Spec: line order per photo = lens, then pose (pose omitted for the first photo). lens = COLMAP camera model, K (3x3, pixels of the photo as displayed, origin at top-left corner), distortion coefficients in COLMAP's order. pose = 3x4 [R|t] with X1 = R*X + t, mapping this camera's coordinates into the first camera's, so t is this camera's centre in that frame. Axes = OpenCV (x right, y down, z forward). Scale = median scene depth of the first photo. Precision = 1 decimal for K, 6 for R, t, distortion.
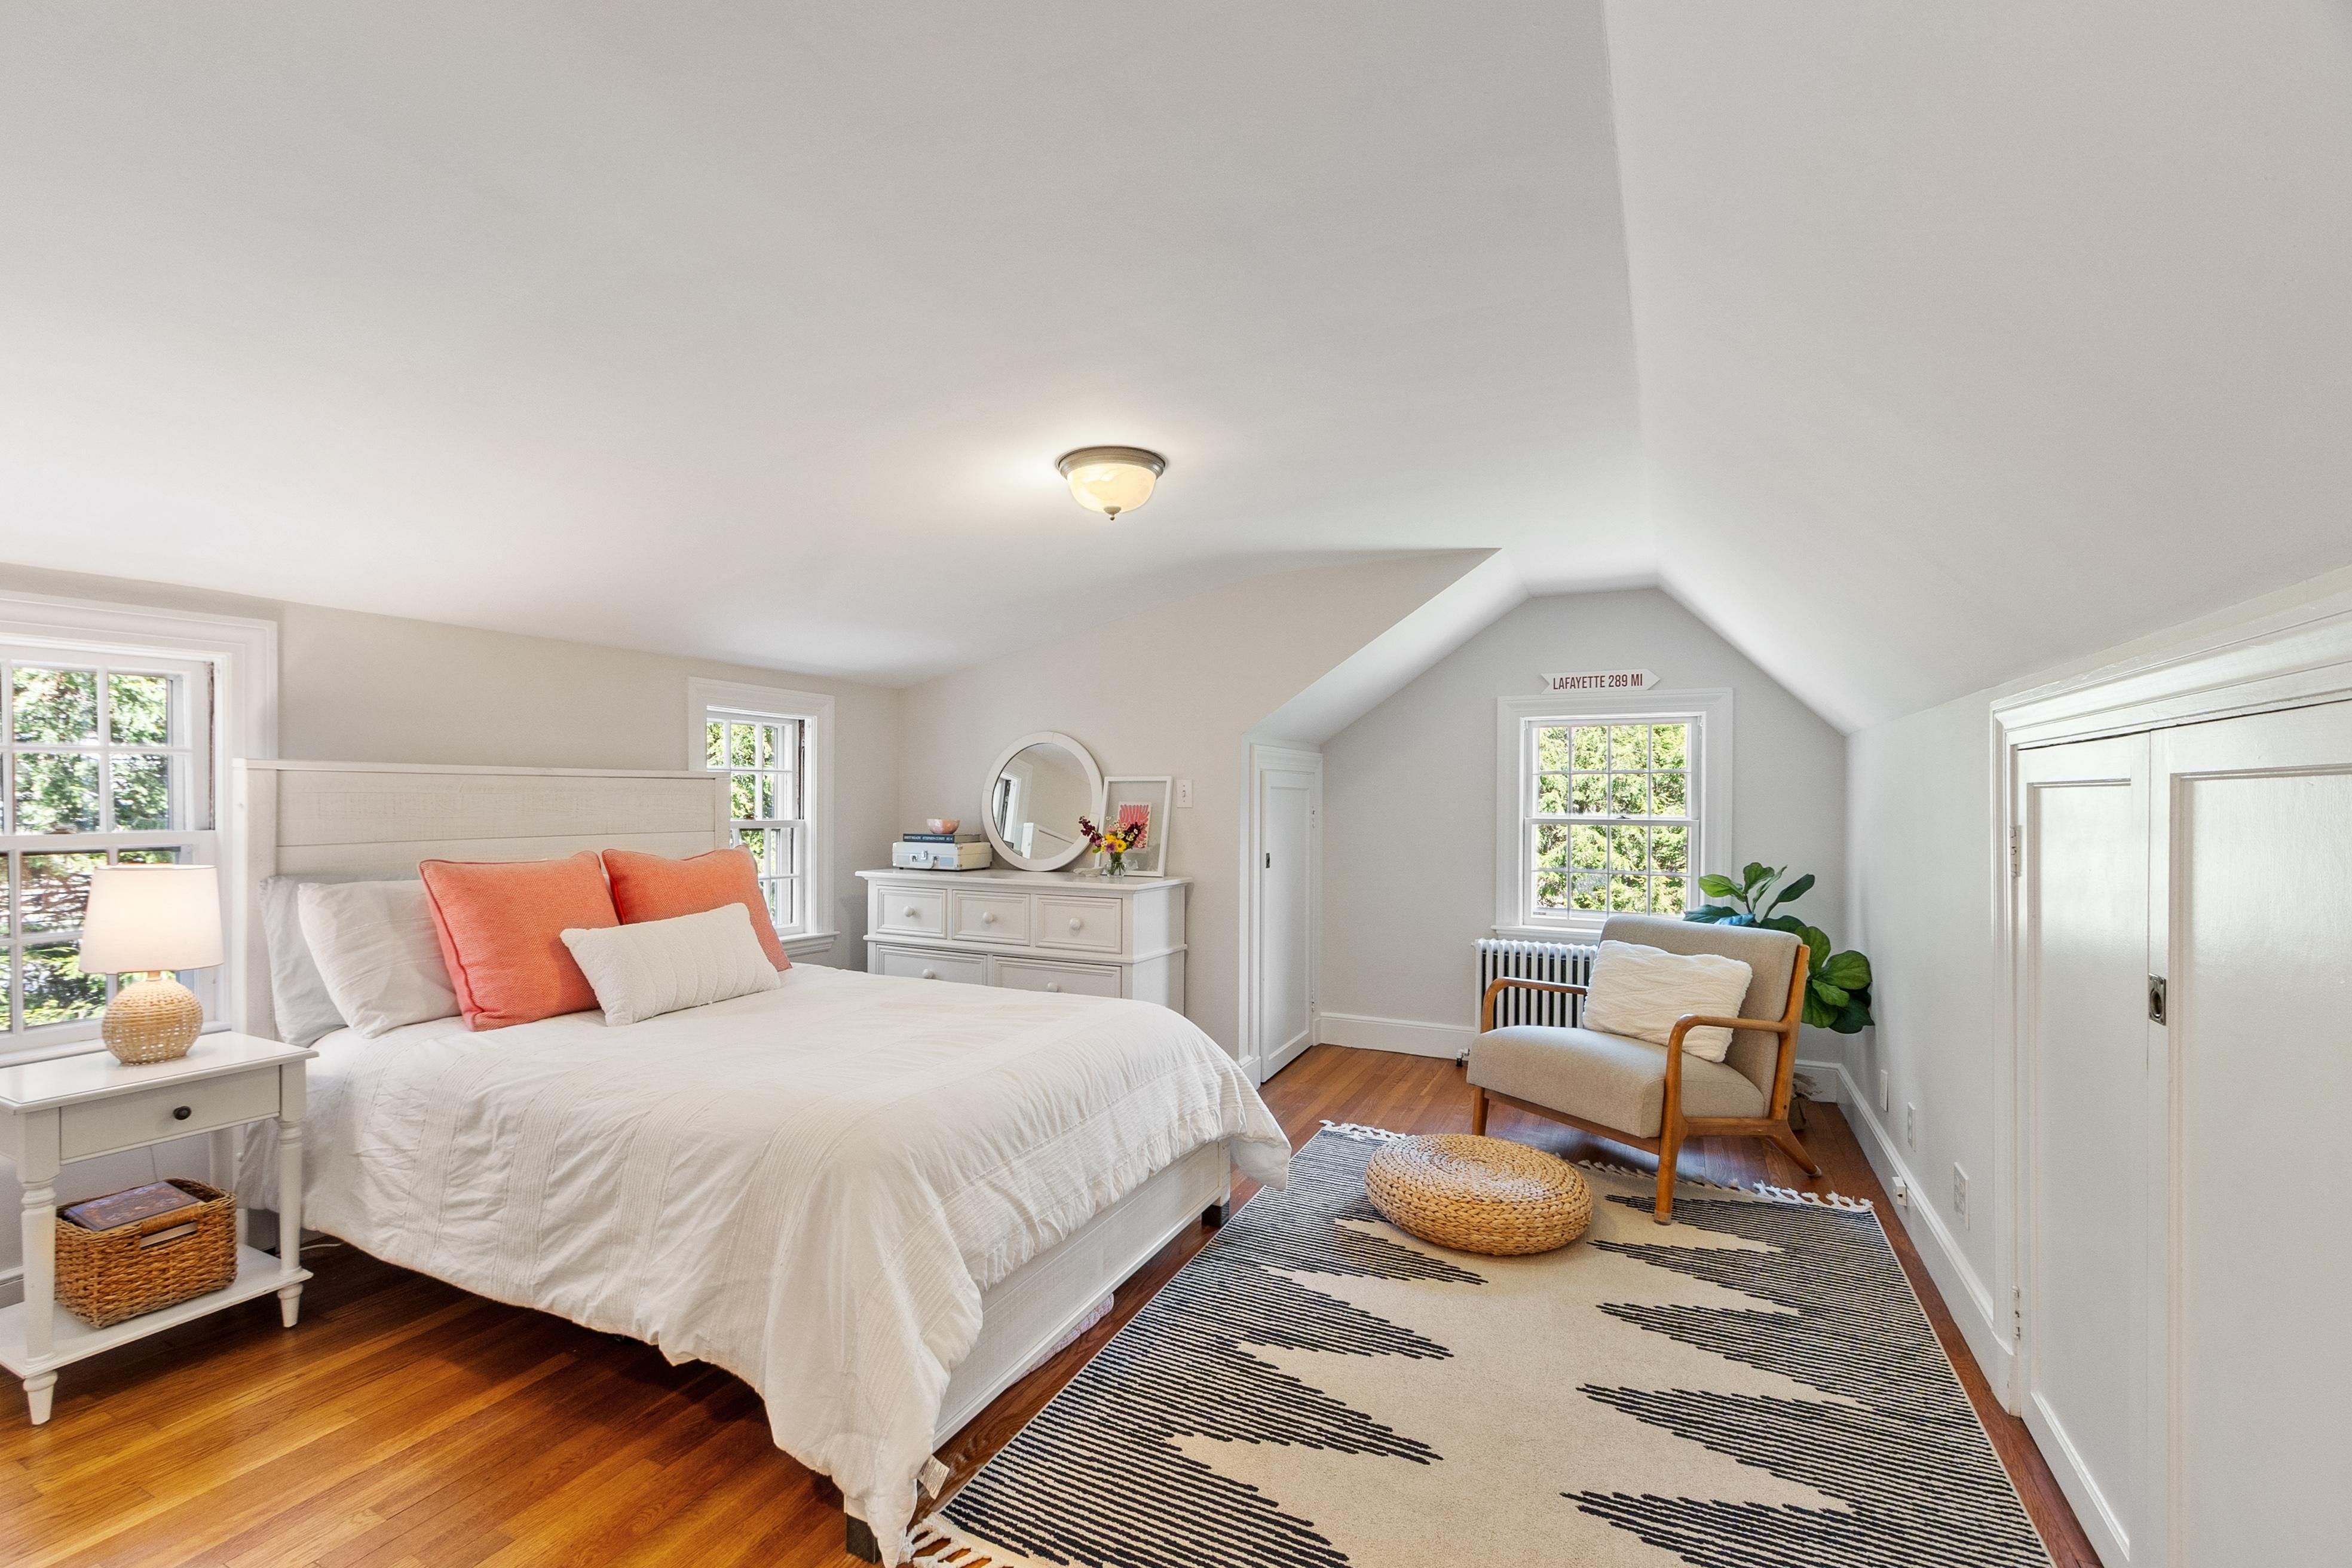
lens RADIAL K [[1031.3, 0, 1119.1], [0, 1031.3, 803.0], [0, 0, 1]] dist [0.003095, -0.000196]
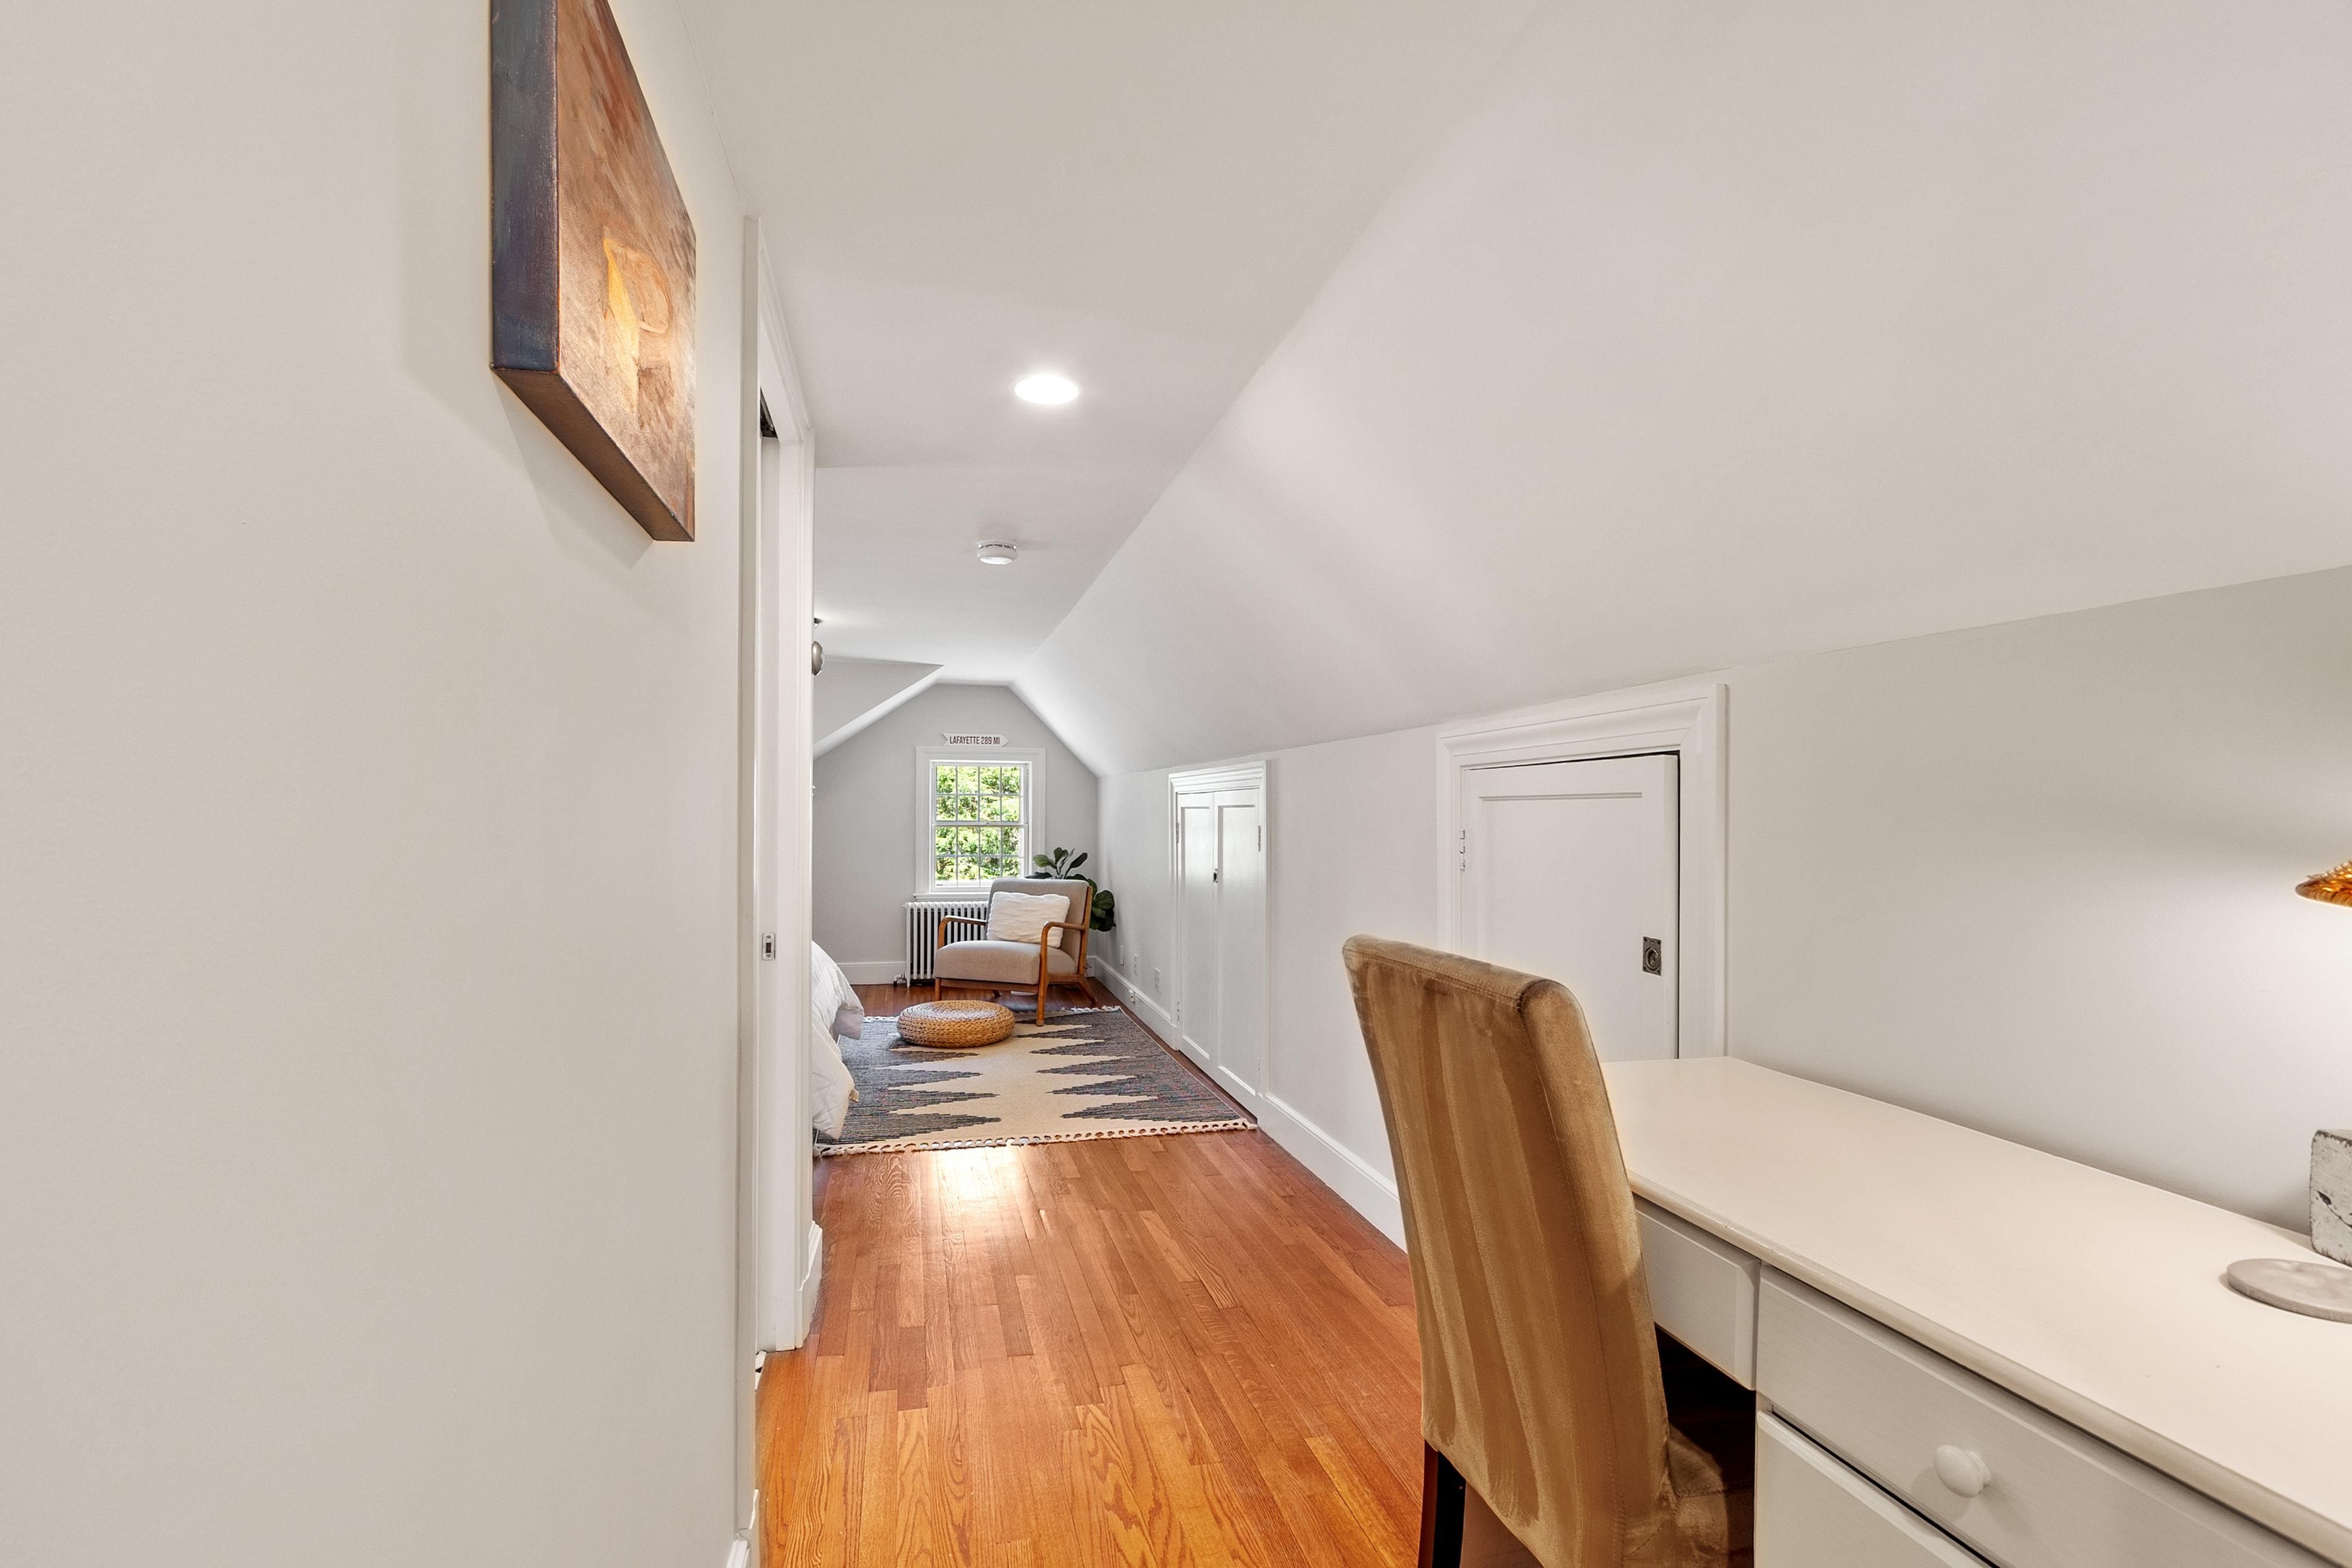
lens RADIAL K [[1031.3, 0, 1119.1], [0, 1031.3, 803.0], [0, 0, 1]] dist [0.003095, -0.000196]
pose [[0.770973, 0.004593, 0.636851, -0.558752], [0.001874, 0.999953, -0.009481, -0.002644], [-0.636865, 0.008503, 0.770928, -0.565058]]
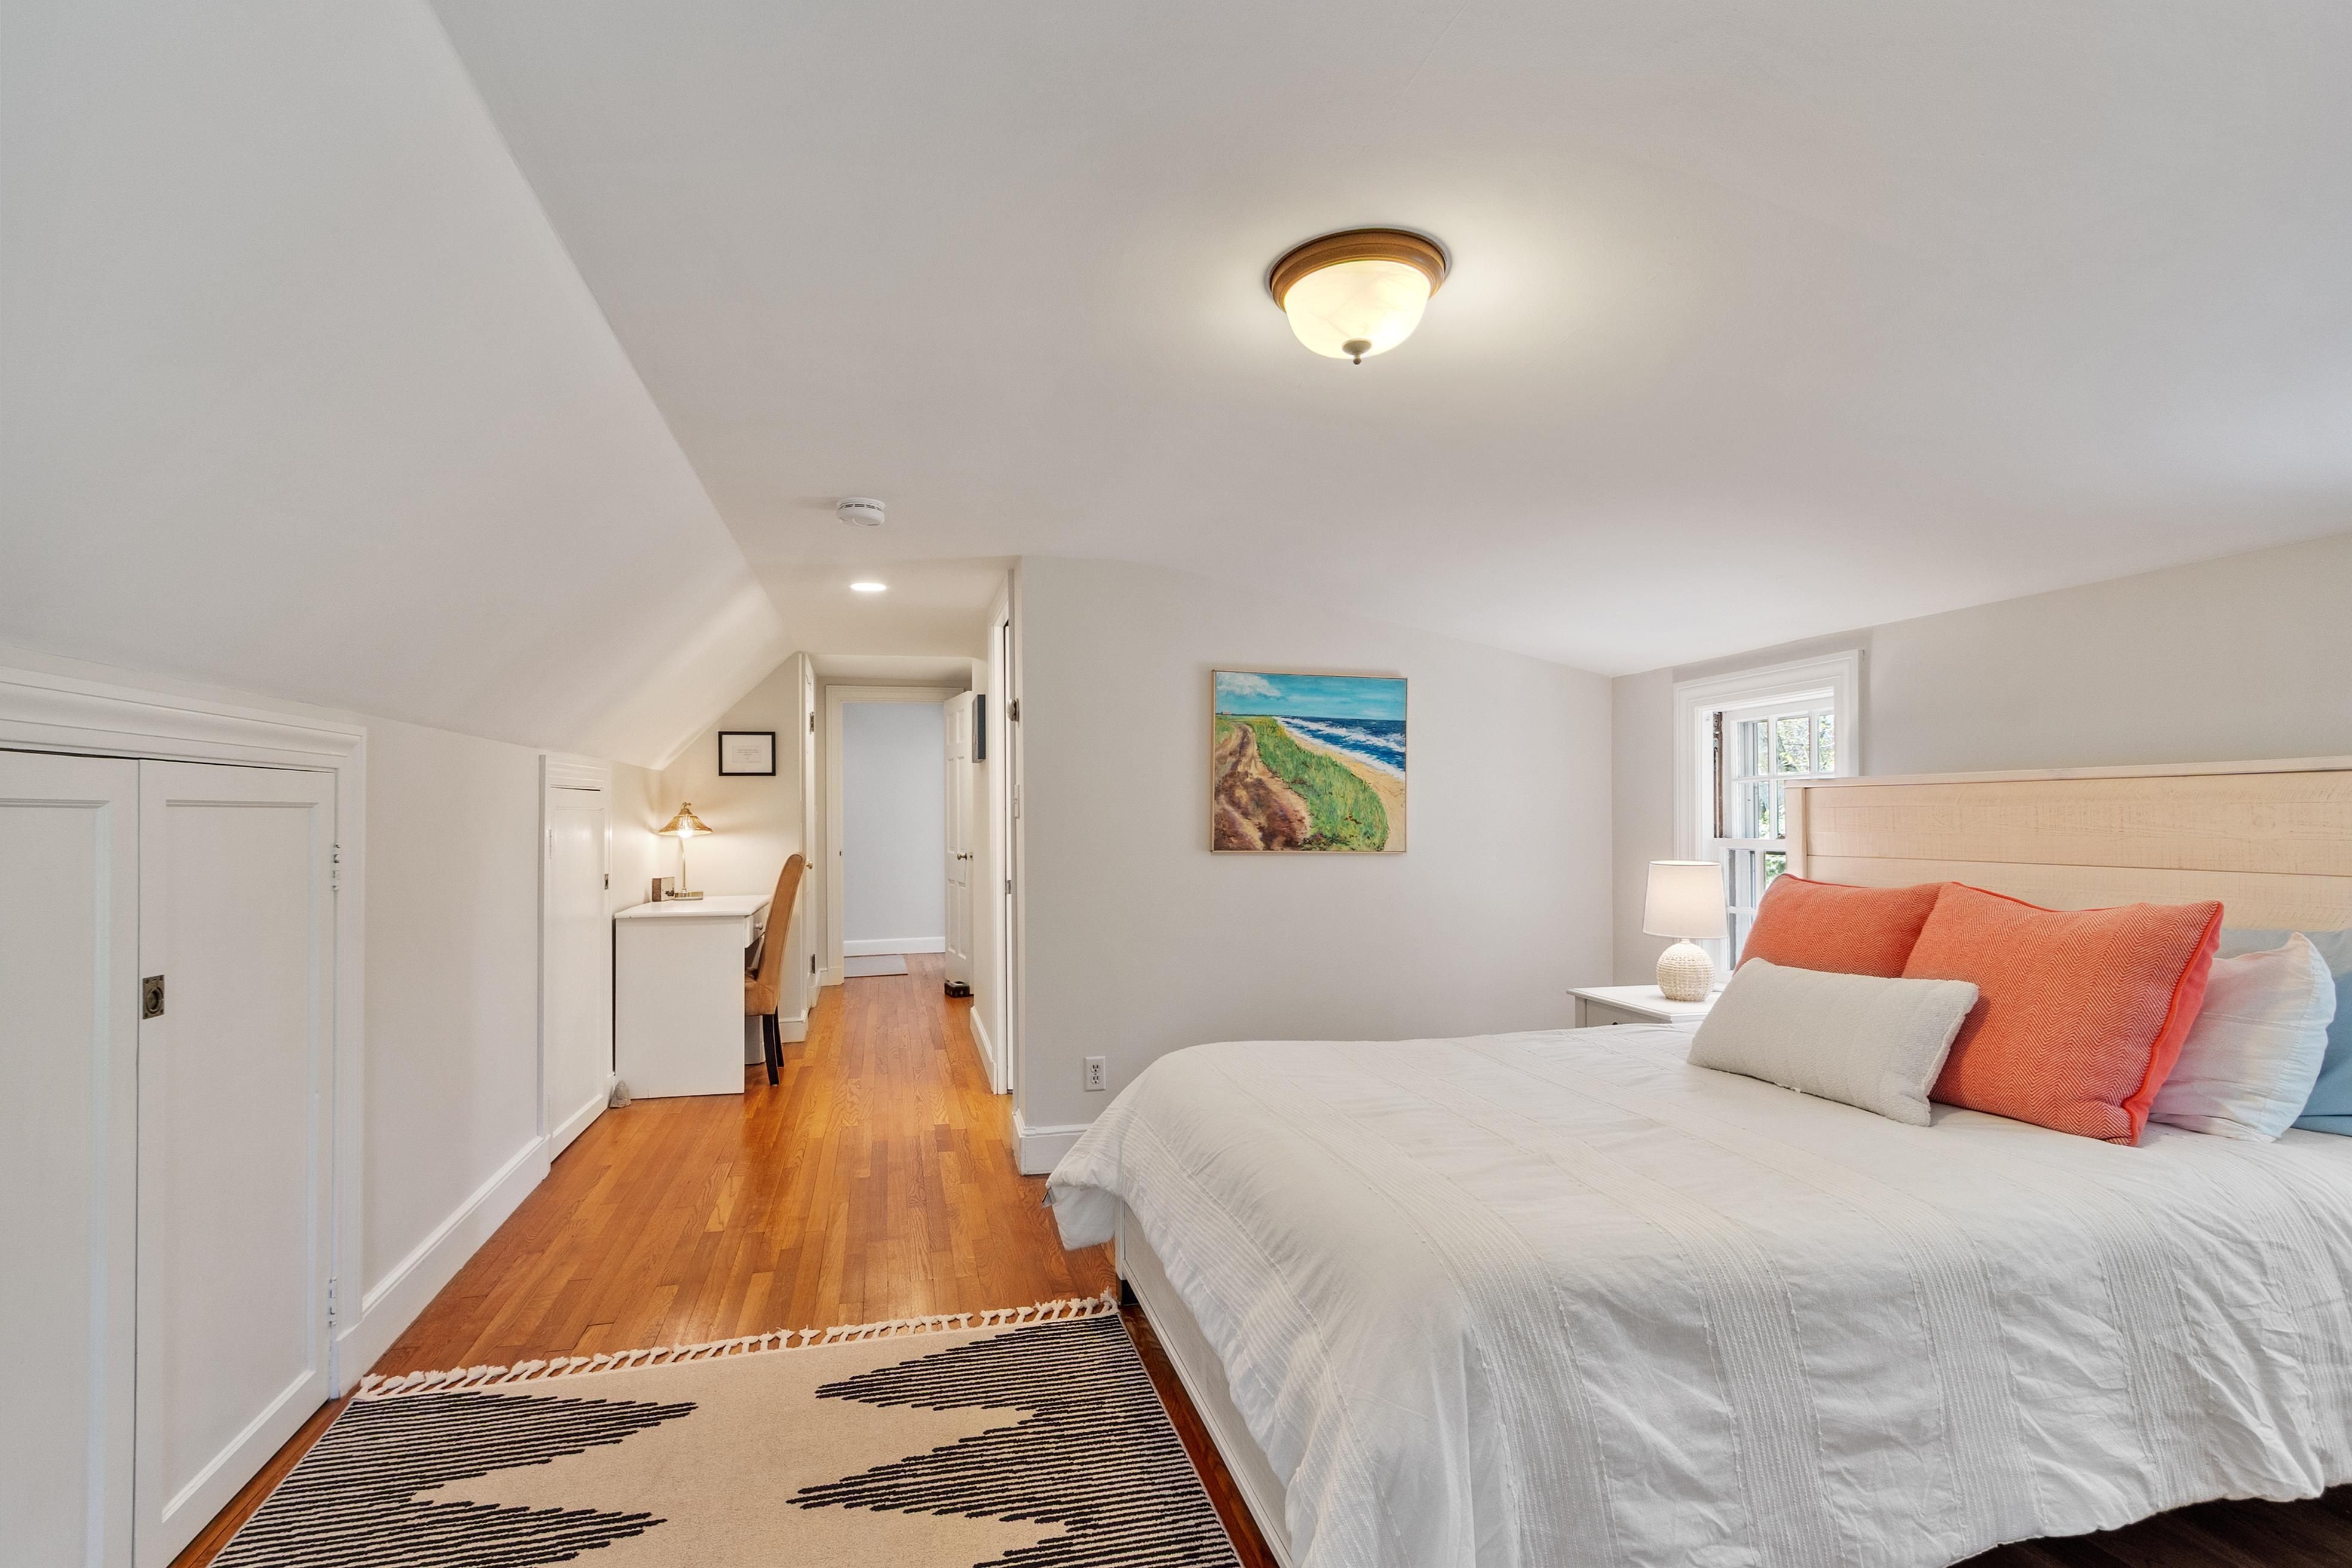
lens RADIAL K [[1108.6, 0, 1141.9], [0, 1108.6, 799.1], [0, 0, 1]] dist [-0.002970, -0.000350]
pose [[-0.756430, -0.006653, -0.654041, 0.427294], [0.004088, 0.999881, -0.014899, -0.003868], [0.654062, -0.013944, -0.756313, 1.155158]]
